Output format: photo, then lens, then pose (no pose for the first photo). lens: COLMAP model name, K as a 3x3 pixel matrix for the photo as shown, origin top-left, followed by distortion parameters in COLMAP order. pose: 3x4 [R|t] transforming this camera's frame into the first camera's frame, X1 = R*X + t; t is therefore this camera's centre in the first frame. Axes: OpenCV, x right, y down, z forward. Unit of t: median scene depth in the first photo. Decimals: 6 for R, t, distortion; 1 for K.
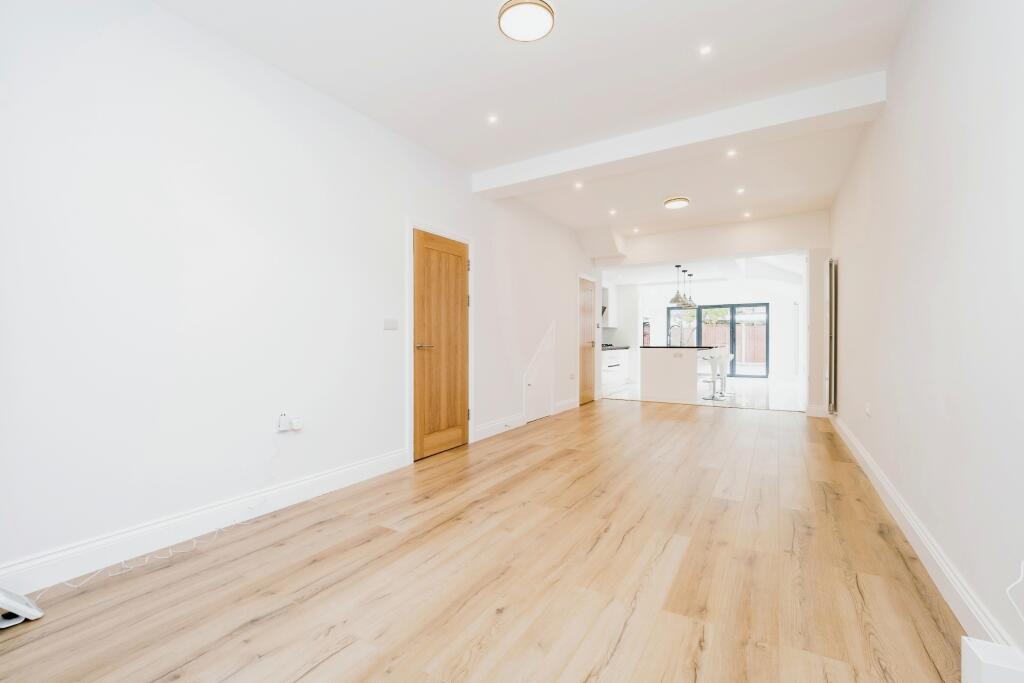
lens RADIAL K [[437.4, 0, 515.7], [0, 437.4, 339.8], [0, 0, 1]] dist [0.001467, 0.000106]
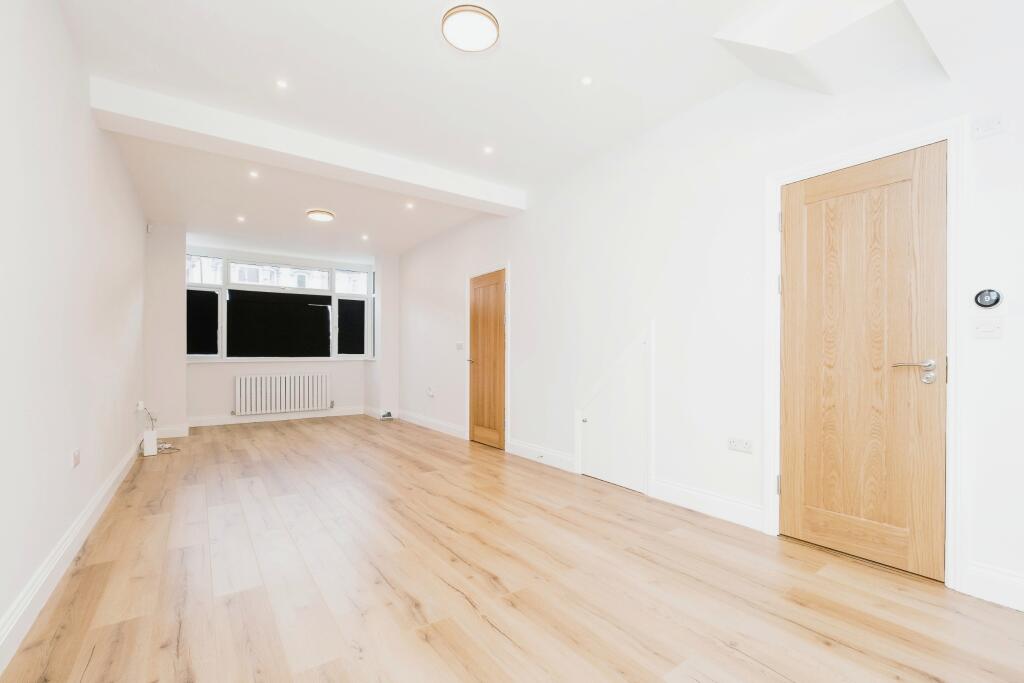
lens RADIAL K [[436.9, 0, 516.7], [0, 436.9, 357.7], [0, 0, 1]] dist [0.001424, 0.000127]
pose [[-0.389316, 0.010533, -0.921044, 1.017961], [0.007115, 0.999939, 0.008428, -0.005661], [0.921077, -0.003272, -0.389368, 1.674925]]
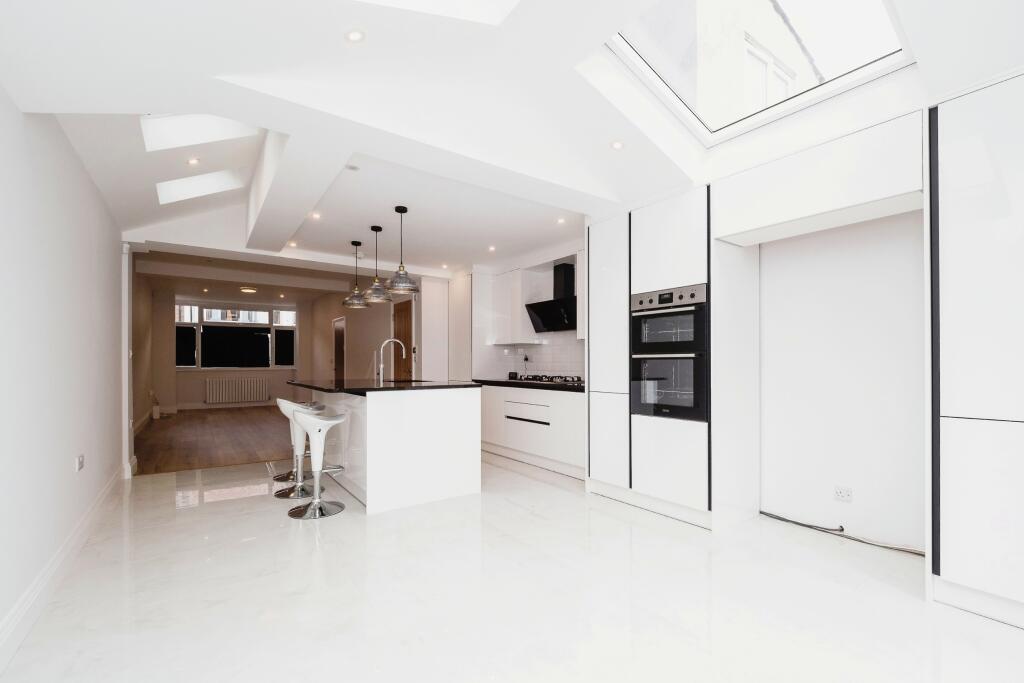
lens RADIAL K [[444.4, 0, 512.3], [0, 444.4, 365.2], [0, 0, 1]] dist [-0.000666, -0.000170]
pose [[-0.399843, 0.009475, -0.916535, 1.679843], [0.009545, 0.999935, 0.006173, -0.013970], [0.916534, -0.006280, -0.399908, 2.904775]]
